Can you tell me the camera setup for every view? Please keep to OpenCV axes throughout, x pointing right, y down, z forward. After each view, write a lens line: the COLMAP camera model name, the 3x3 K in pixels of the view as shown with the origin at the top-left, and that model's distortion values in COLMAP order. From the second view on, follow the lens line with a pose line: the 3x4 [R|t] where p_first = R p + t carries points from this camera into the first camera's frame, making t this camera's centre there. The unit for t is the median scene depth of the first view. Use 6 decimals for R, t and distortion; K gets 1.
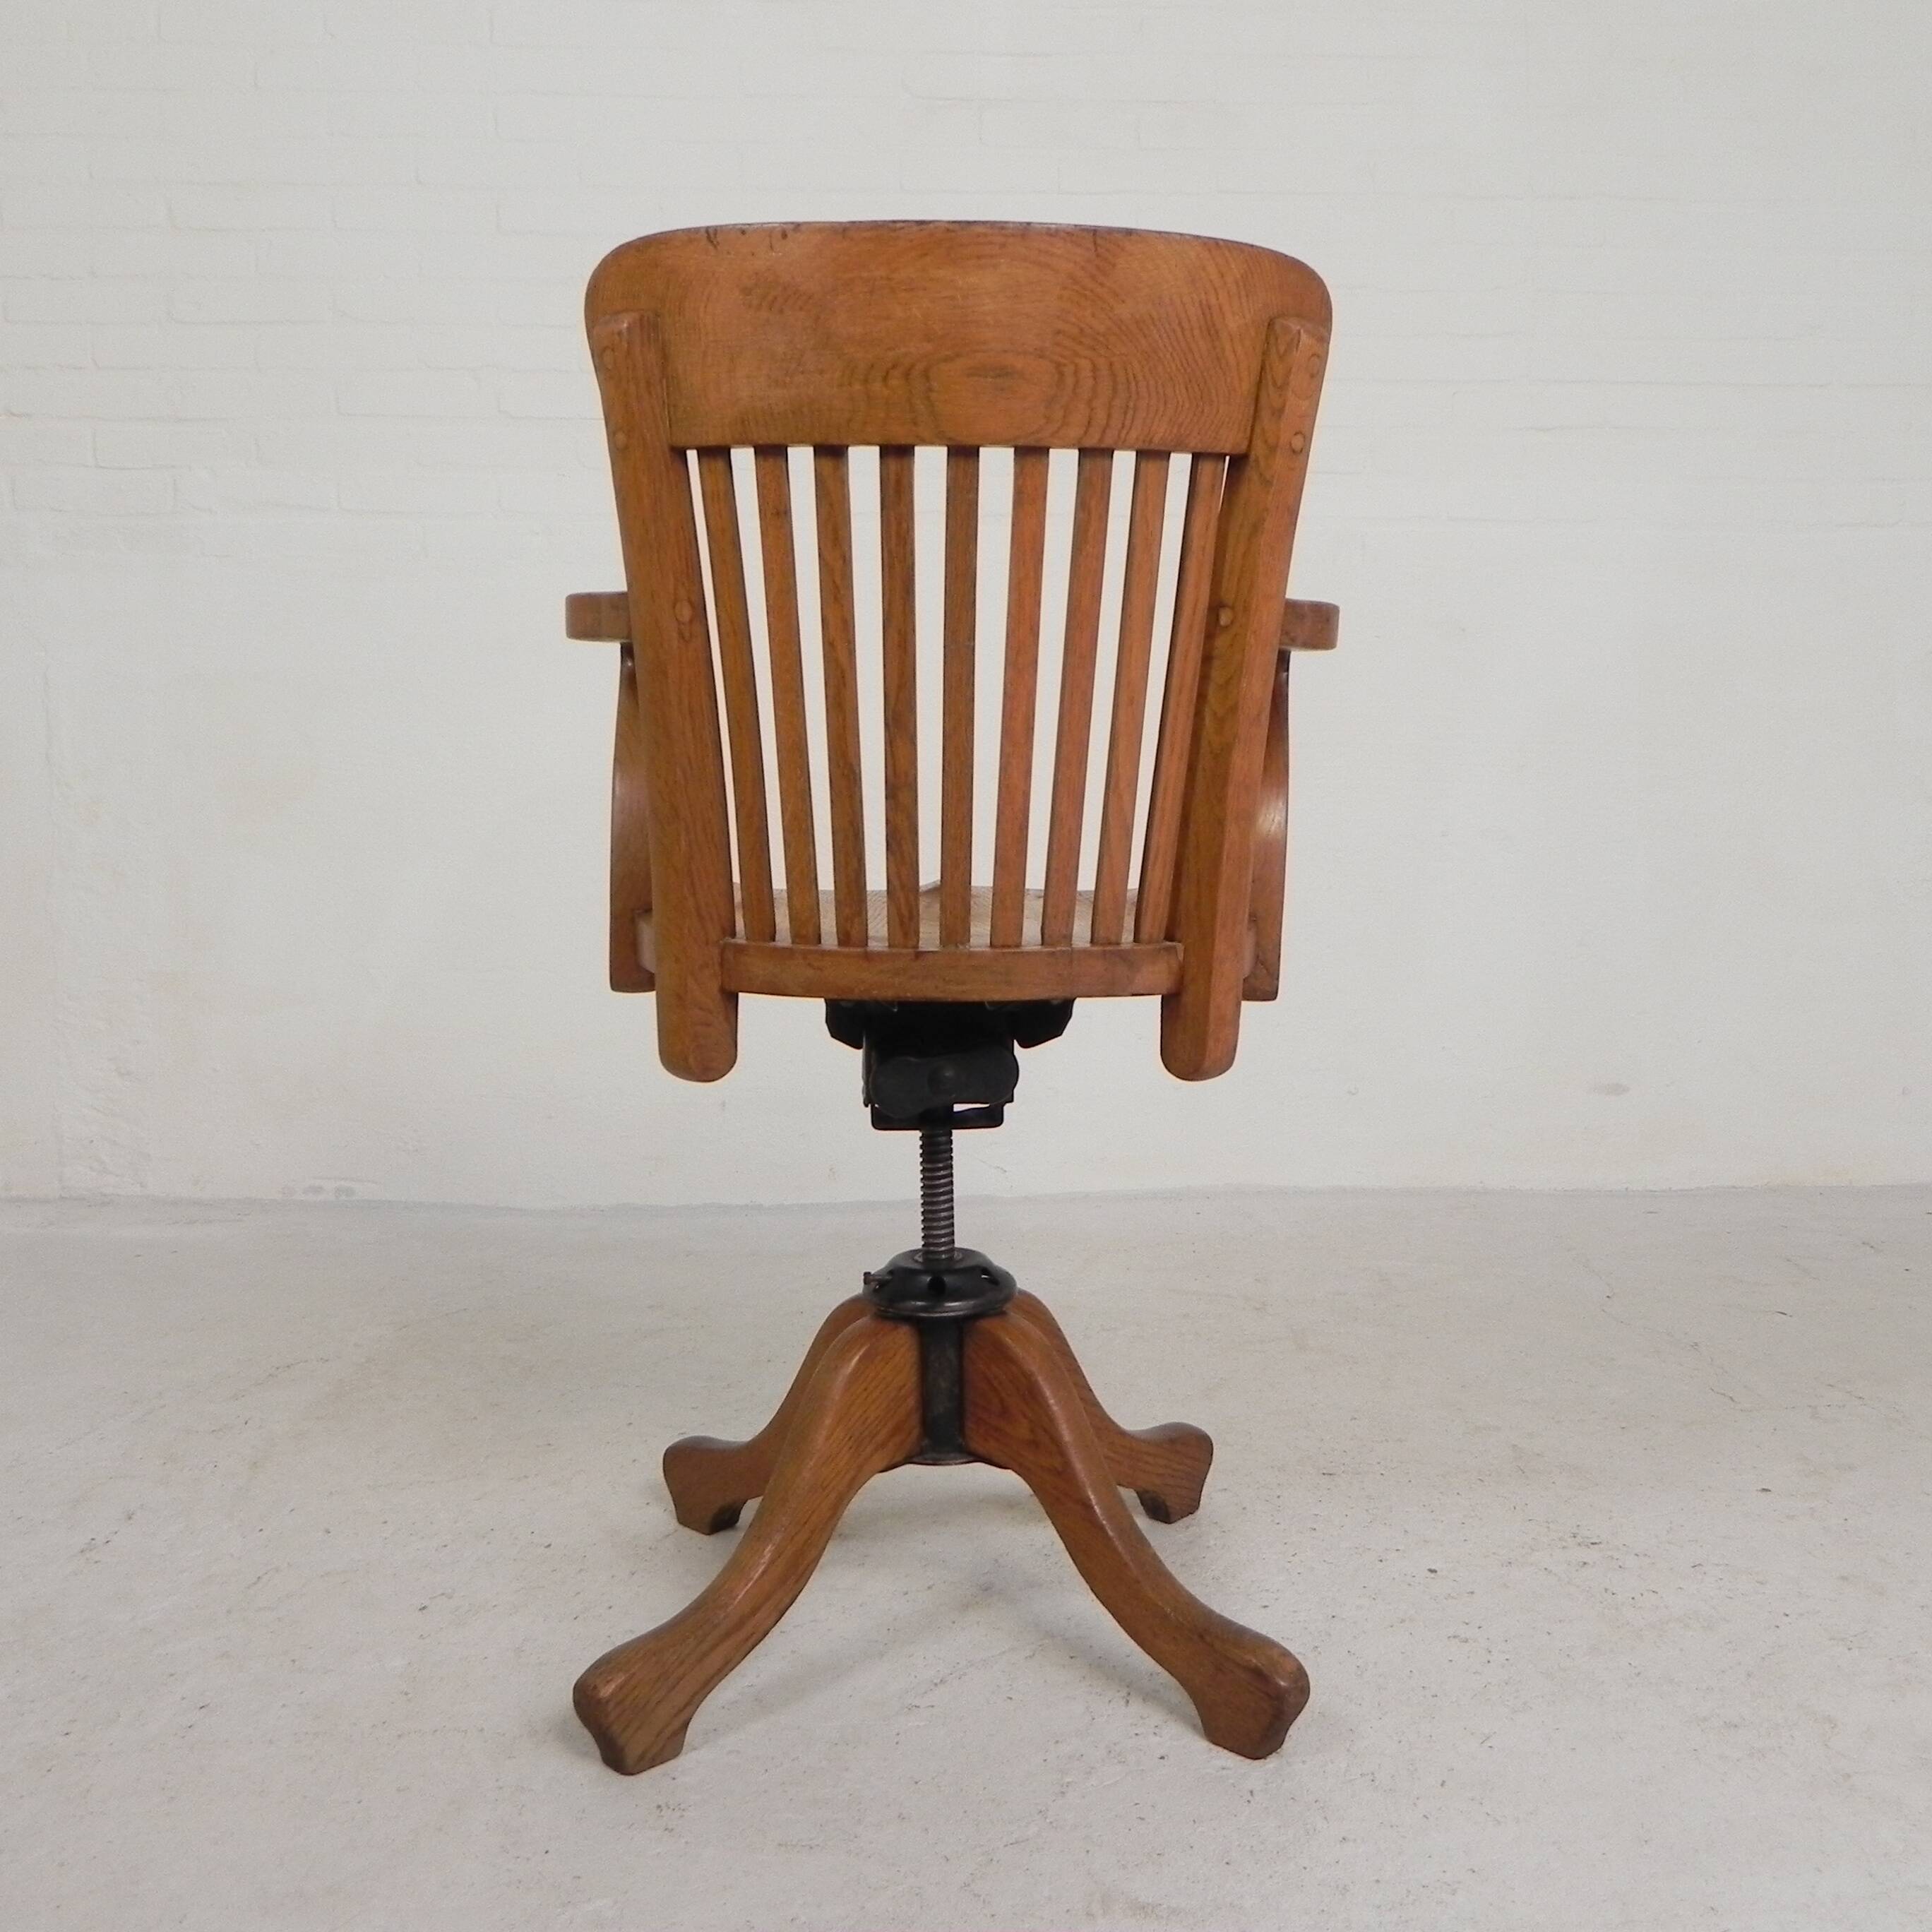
lens RADIAL K [[1942.5, 0, 964.7], [0, 1942.5, 949.6], [0, 0, 1]] dist [-0.015181, 0.000000]
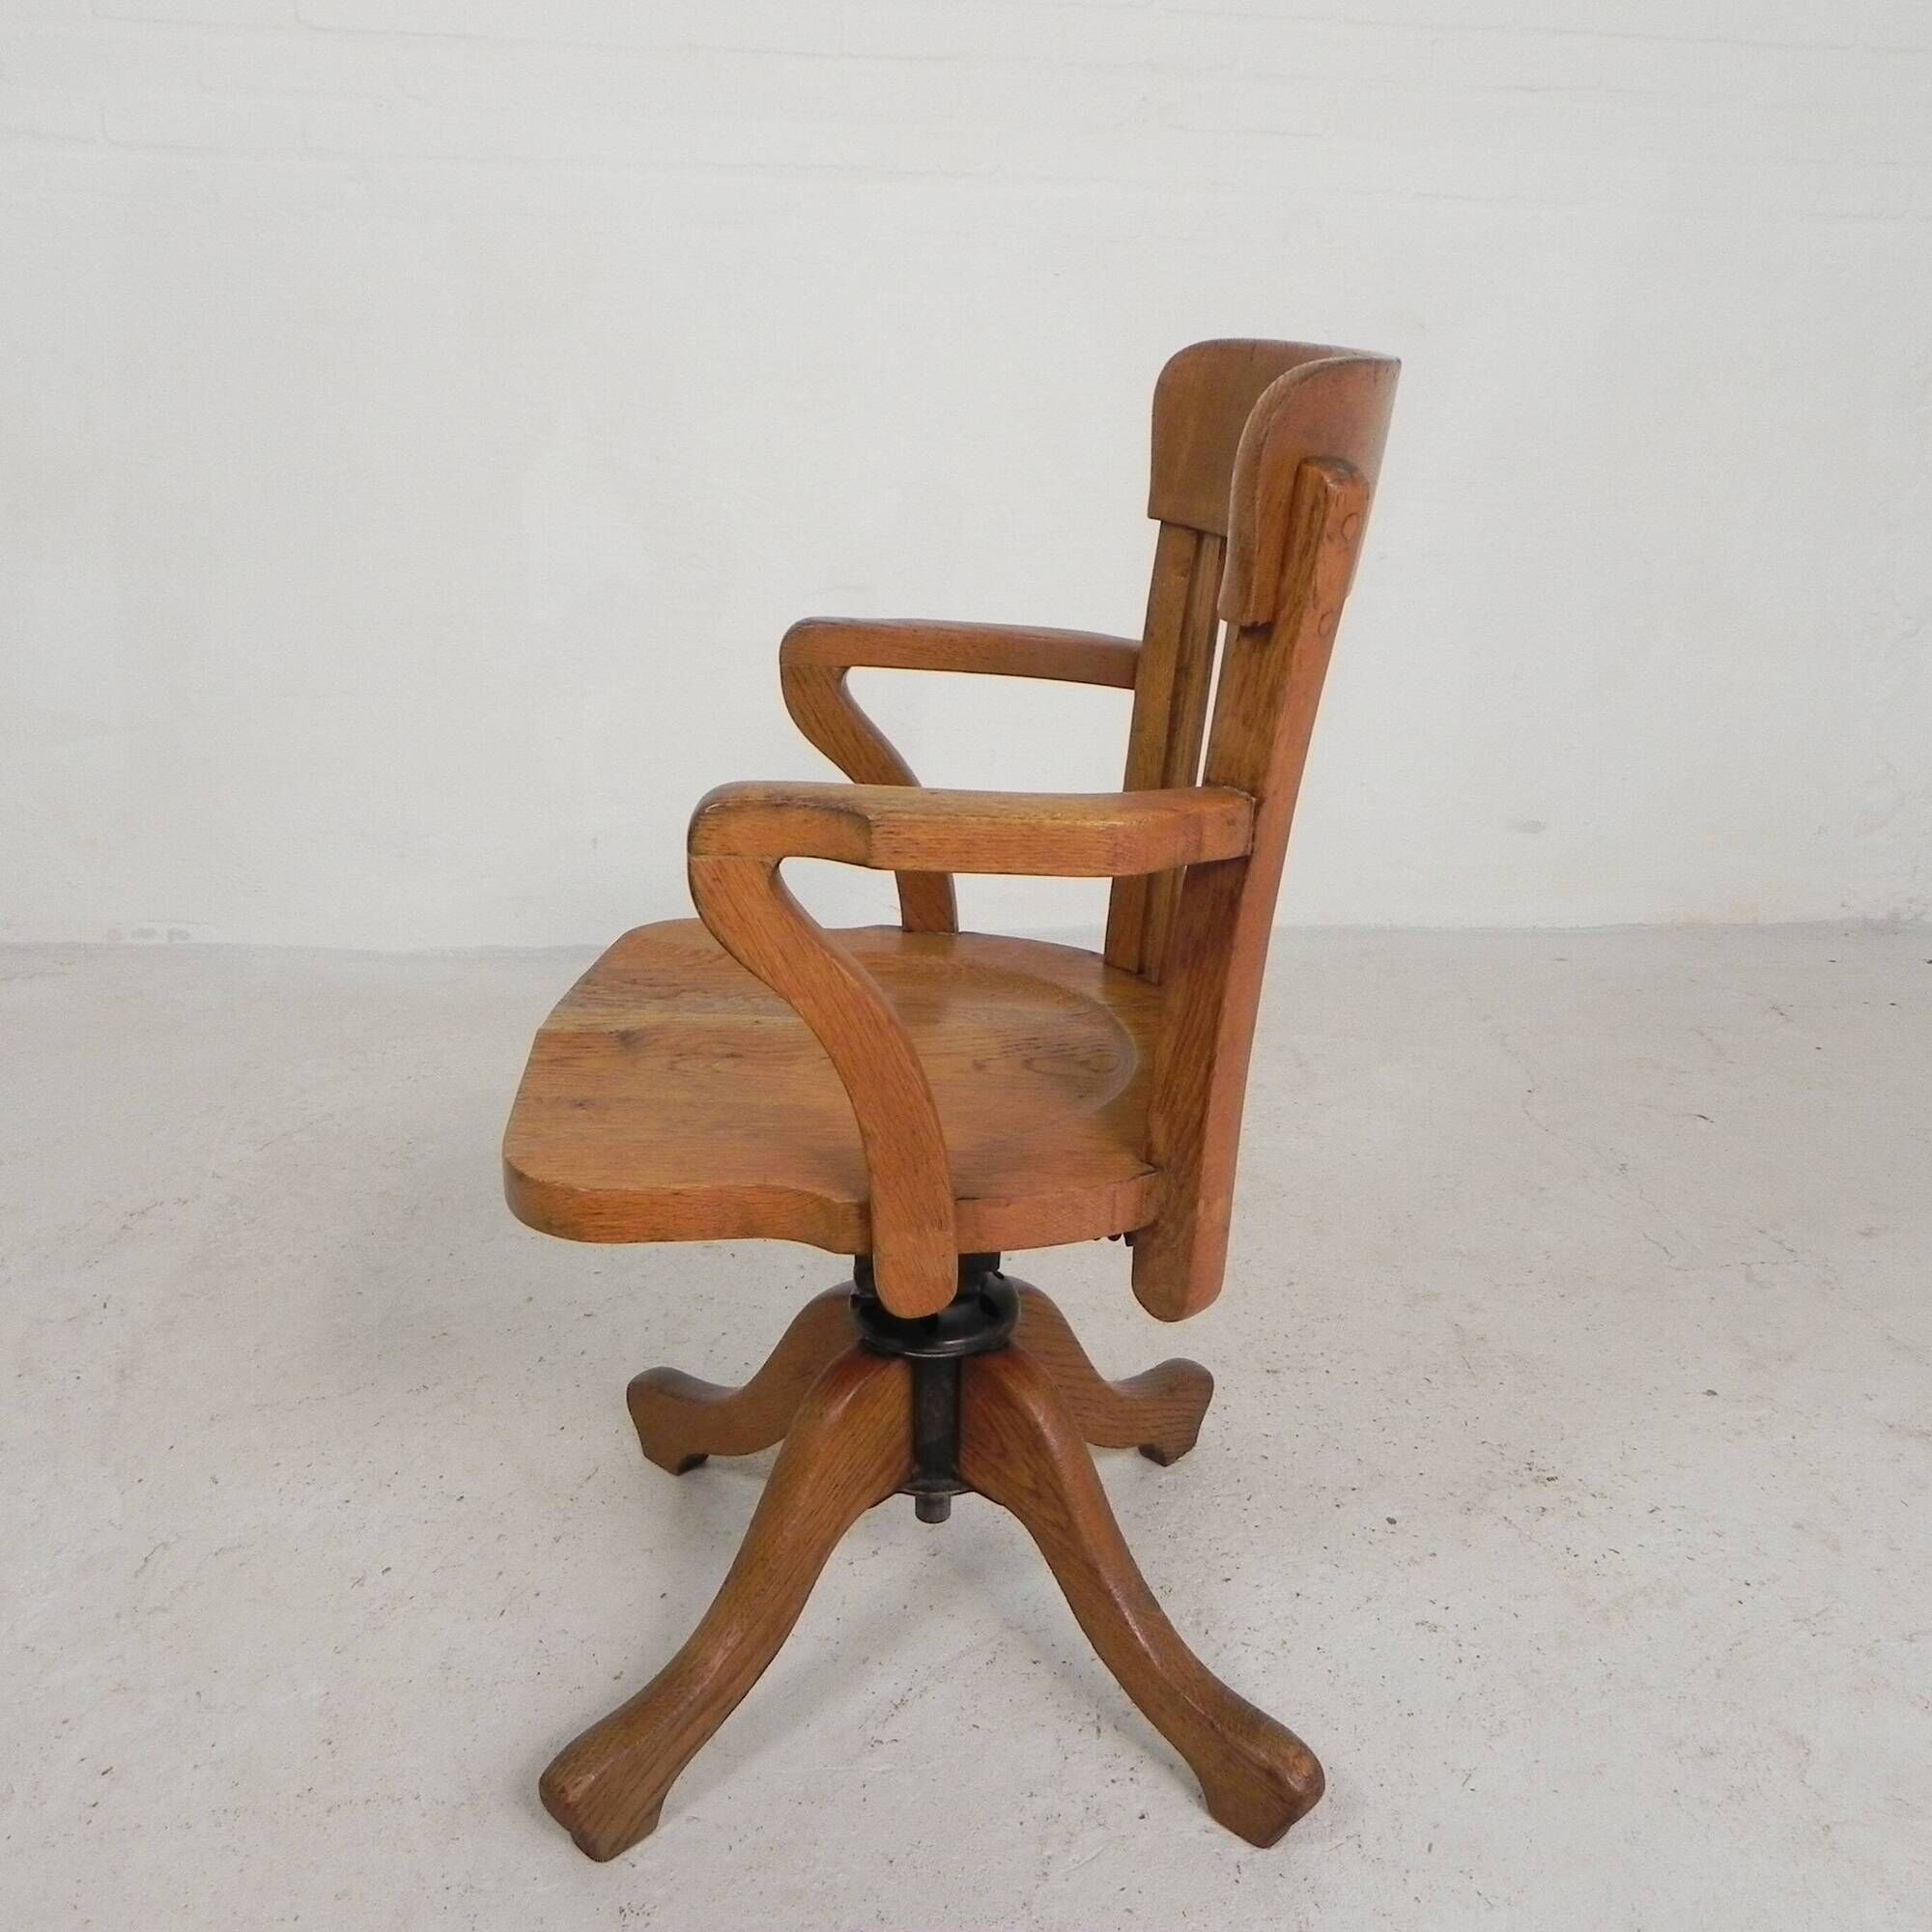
lens RADIAL K [[1942.5, 0, 964.8], [0, 1942.5, 955.0], [0, 0, 1]] dist [-0.015181, 0.000000]
pose [[0.995887, -0.000792, 0.090602, -0.061946], [-0.022680, 0.965949, 0.257738, -0.206462], [-0.087721, -0.258733, 0.961957, 0.160214]]
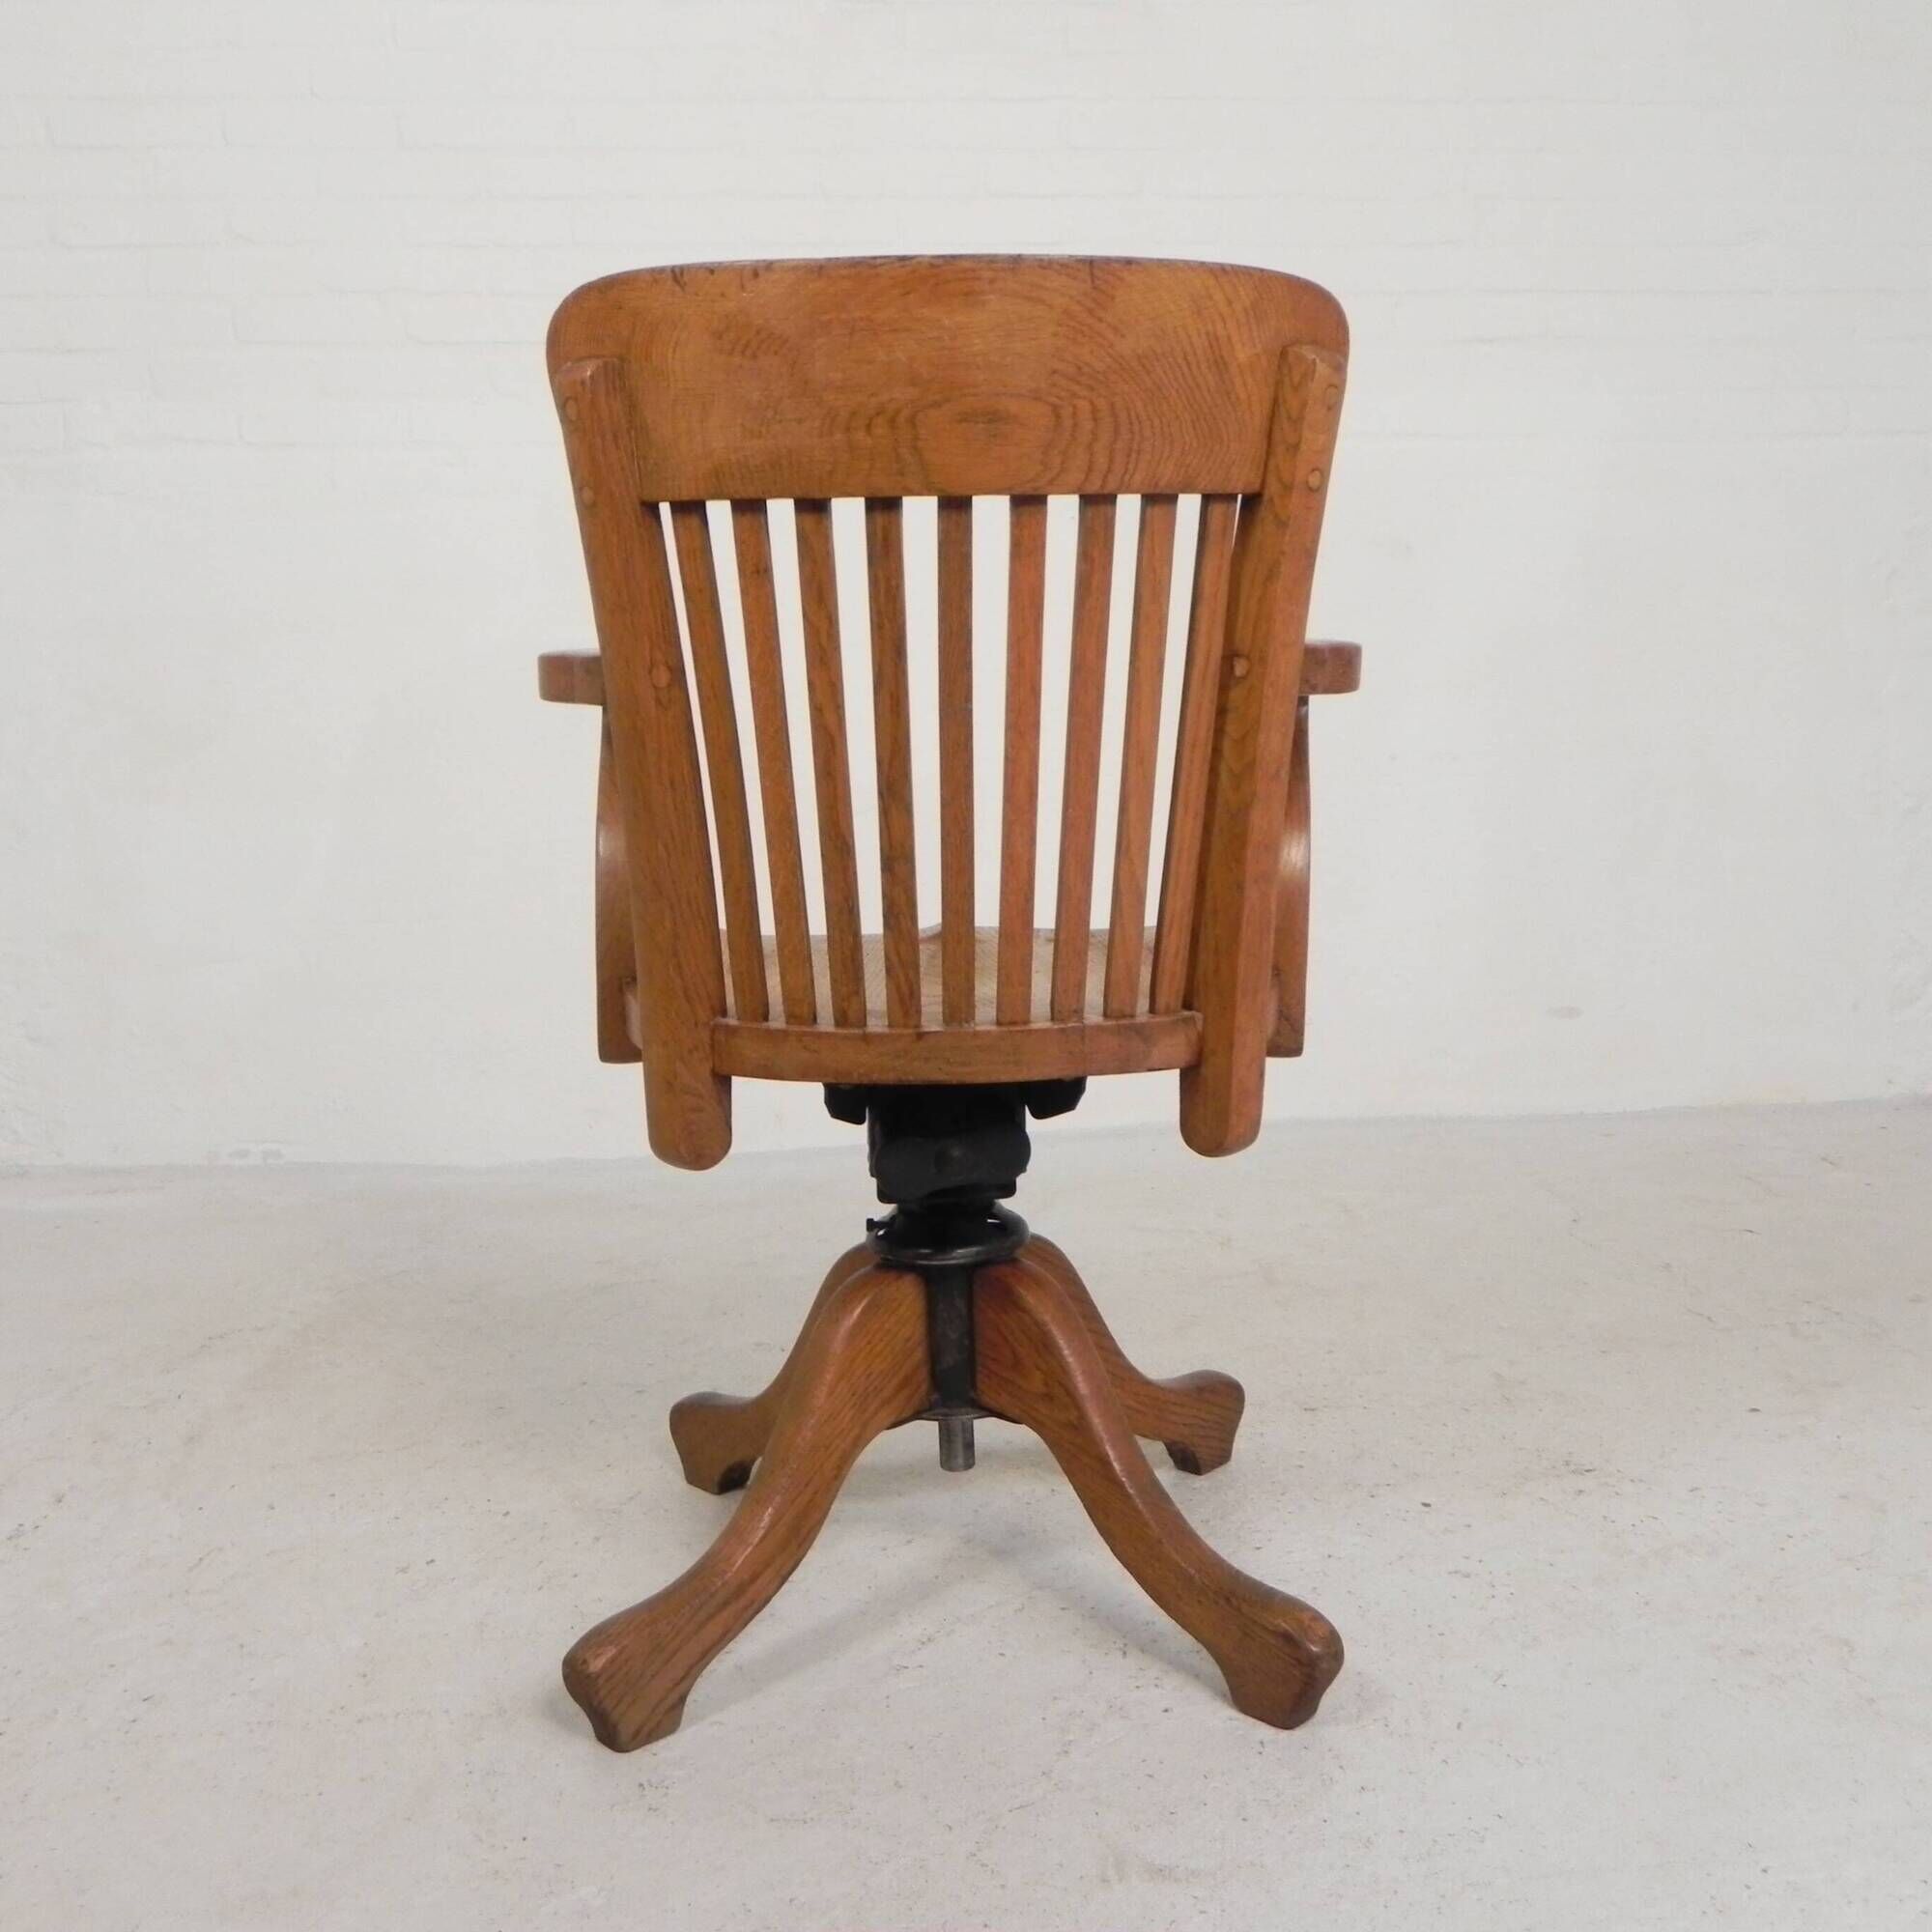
lens RADIAL K [[1942.5, 0, 963.1], [0, 1942.5, 949.9], [0, 0, 1]] dist [-0.015181, 0.000000]
pose [[0.998857, -0.026748, 0.039604, -0.022061], [0.025685, 0.999302, 0.027128, 0.010707], [-0.040302, -0.026080, 0.998847, 0.047918]]
